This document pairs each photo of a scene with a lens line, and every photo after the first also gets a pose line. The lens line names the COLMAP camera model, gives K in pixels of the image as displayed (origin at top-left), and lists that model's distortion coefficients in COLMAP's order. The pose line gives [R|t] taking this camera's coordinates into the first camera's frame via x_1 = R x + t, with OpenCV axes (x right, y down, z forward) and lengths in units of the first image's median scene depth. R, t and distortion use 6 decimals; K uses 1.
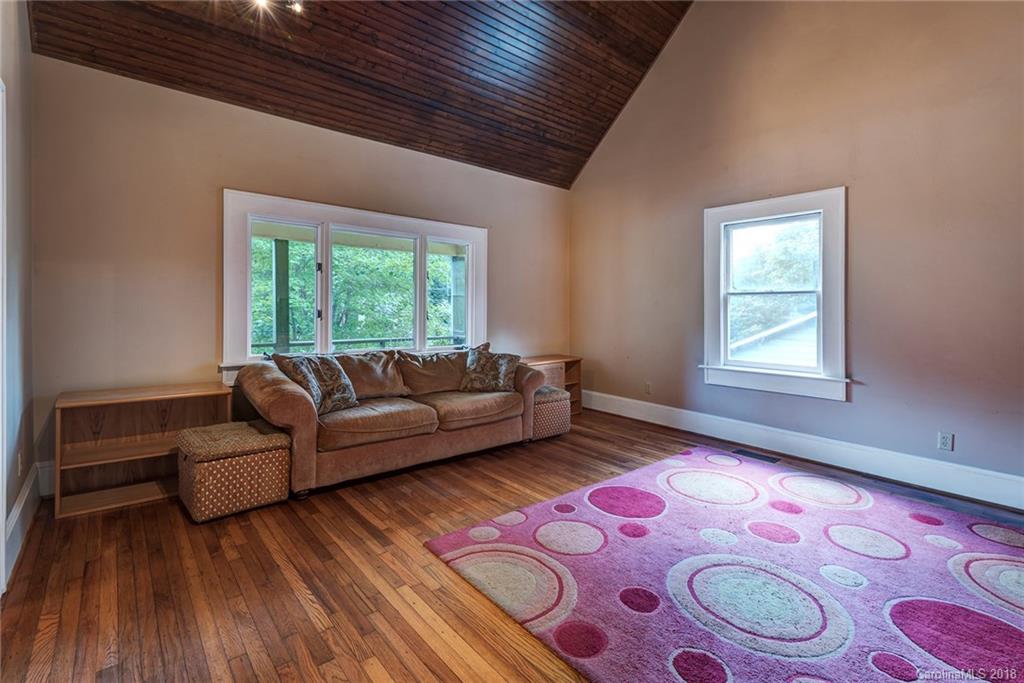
lens RADIAL K [[462.1, 0, 509.6], [0, 462.1, 312.6], [0, 0, 1]] dist [0.028731, -0.017467]
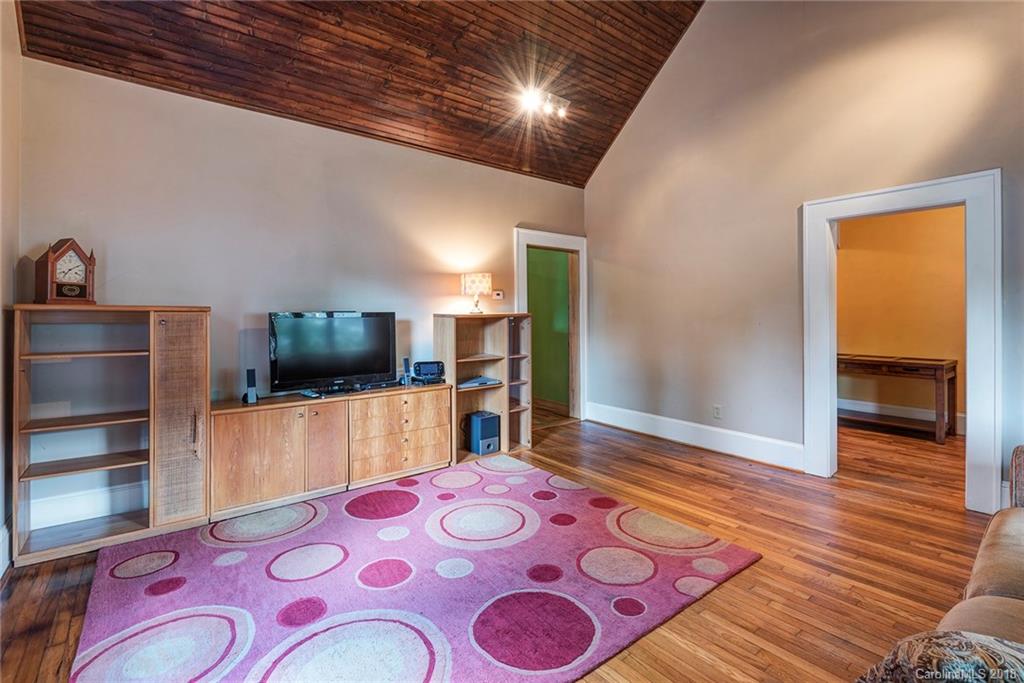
lens RADIAL K [[462.1, 0, 509.6], [0, 462.1, 312.6], [0, 0, 1]] dist [0.028731, -0.017467]
pose [[-0.999282, -0.004846, 0.037582, 0.283966], [-0.004739, 0.999984, 0.002951, -0.026499], [-0.037595, 0.002771, -0.999289, 1.770575]]
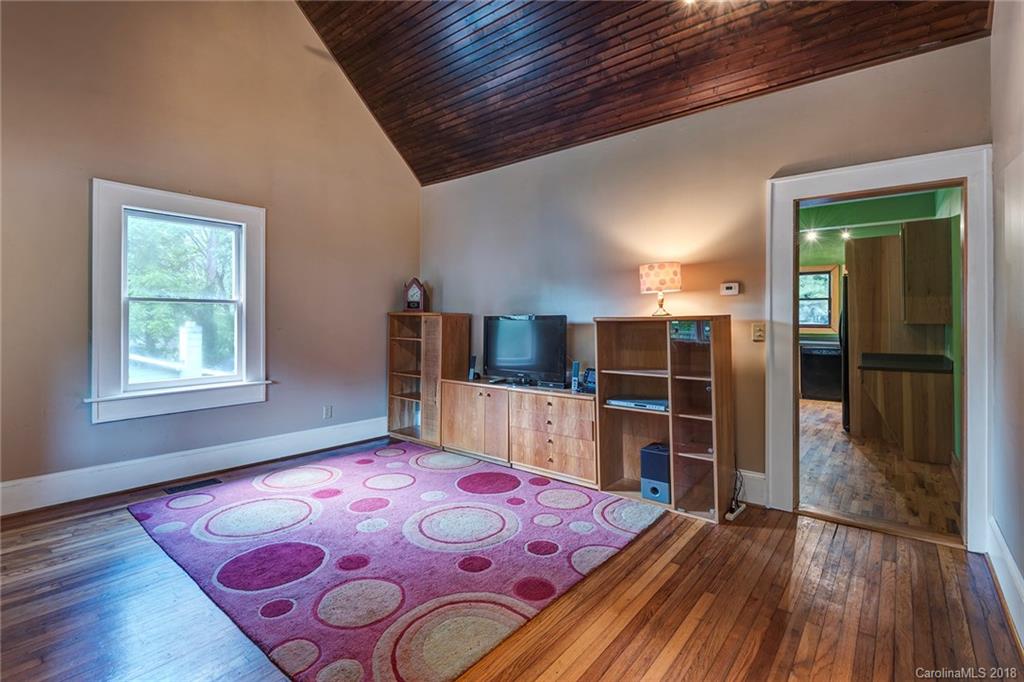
lens RADIAL K [[467.6, 0, 529.8], [0, 467.6, 320.4], [0, 0, 1]] dist [0.033059, -0.027966]
pose [[-0.209536, -0.005208, 0.977787, -0.670826], [0.000299, 0.999985, 0.005390, -0.012934], [-0.977801, 0.001422, -0.209531, 0.803043]]
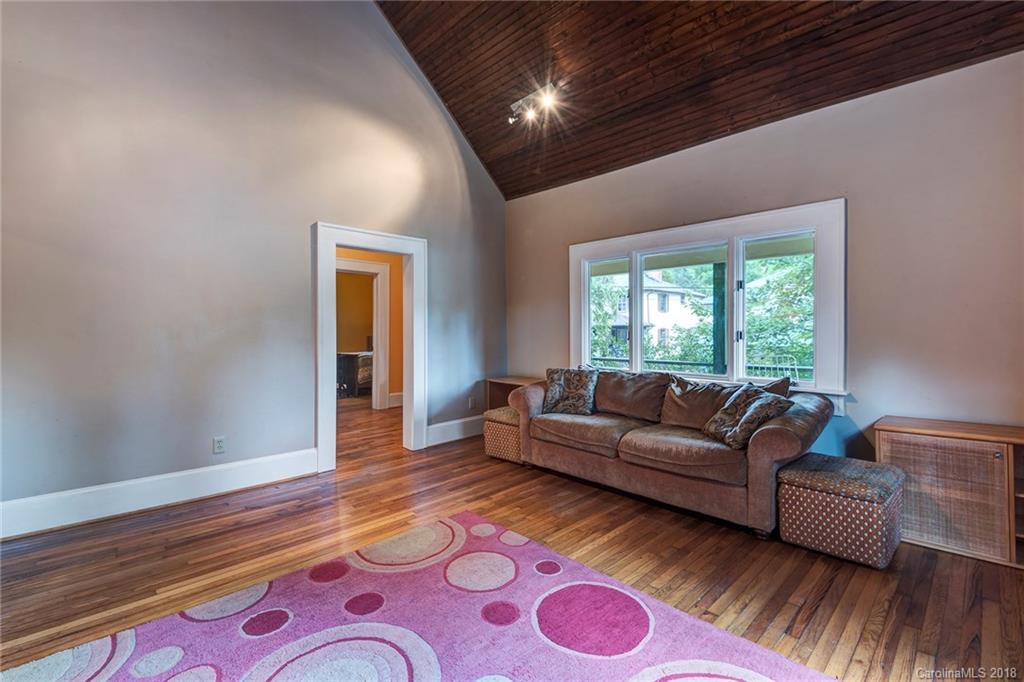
lens RADIAL K [[469.3, 0, 524.3], [0, 469.3, 335.7], [0, 0, 1]] dist [0.033432, -0.018195]
pose [[0.084770, 0.002735, -0.996397, 0.993112], [-0.002926, 0.999993, 0.002496, 0.002787], [0.996396, 0.002704, 0.084778, 0.913541]]
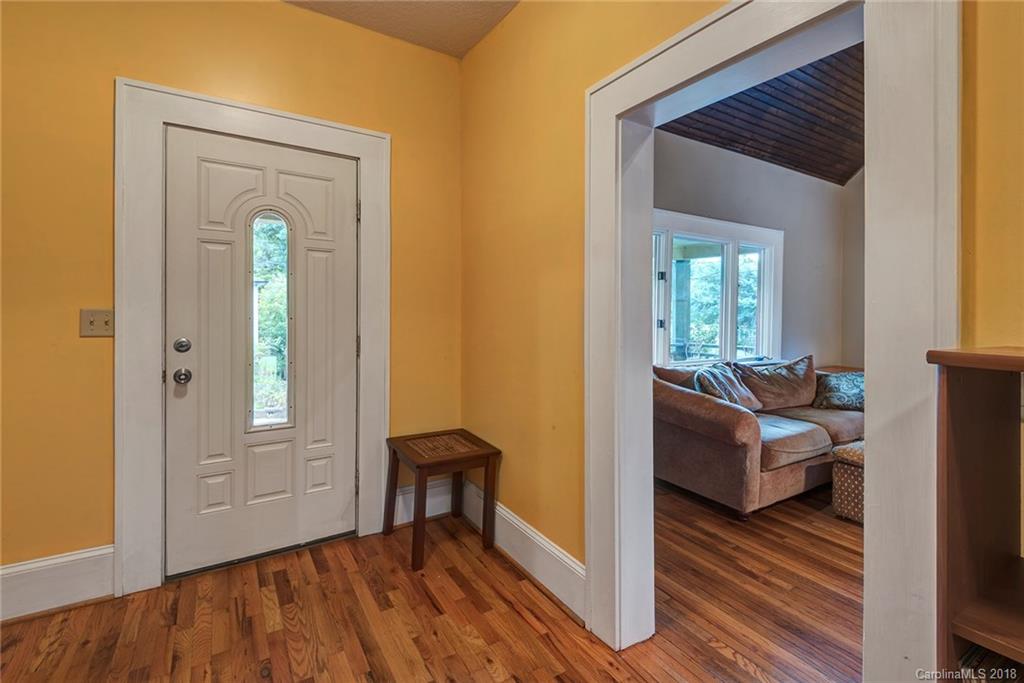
lens RADIAL K [[473.9, 0, 504.9], [0, 473.9, 298.6], [0, 0, 1]] dist [0.016127, -0.012575]
pose [[0.991685, -0.005345, -0.128575, -0.847828], [0.001856, 0.999627, -0.027241, -0.030835], [0.128673, 0.026775, 0.991326, -0.046409]]
